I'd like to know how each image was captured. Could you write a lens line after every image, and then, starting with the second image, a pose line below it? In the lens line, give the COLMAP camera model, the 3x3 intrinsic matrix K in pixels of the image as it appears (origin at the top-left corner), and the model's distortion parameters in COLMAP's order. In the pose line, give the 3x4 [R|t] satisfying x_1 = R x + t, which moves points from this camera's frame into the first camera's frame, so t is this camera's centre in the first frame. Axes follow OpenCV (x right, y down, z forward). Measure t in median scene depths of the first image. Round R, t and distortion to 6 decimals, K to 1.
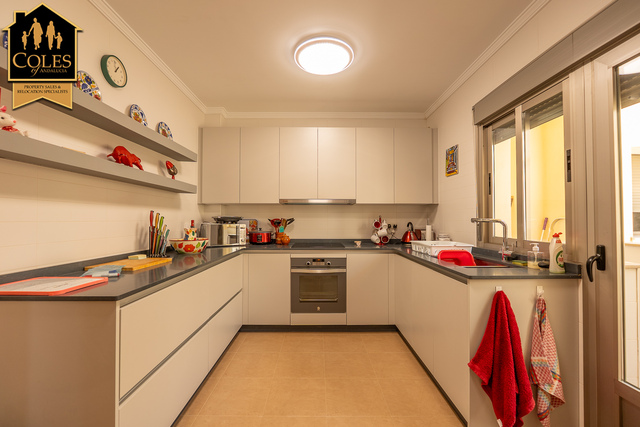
lens RADIAL K [[270.6, 0, 319.2], [0, 270.6, 215.7], [0, 0, 1]] dist [-0.004194, -0.002529]
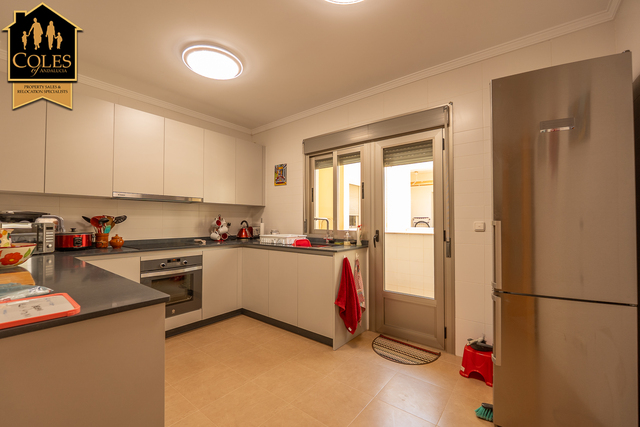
lens RADIAL K [[270.6, 0, 320.8], [0, 270.6, 216.5], [0, 0, 1]] dist [-0.004194, -0.002529]
pose [[0.620253, 0.012808, 0.784298, -0.429333], [-0.013563, 0.999892, -0.005603, 0.009525], [-0.784285, -0.007162, 0.620359, 0.010383]]
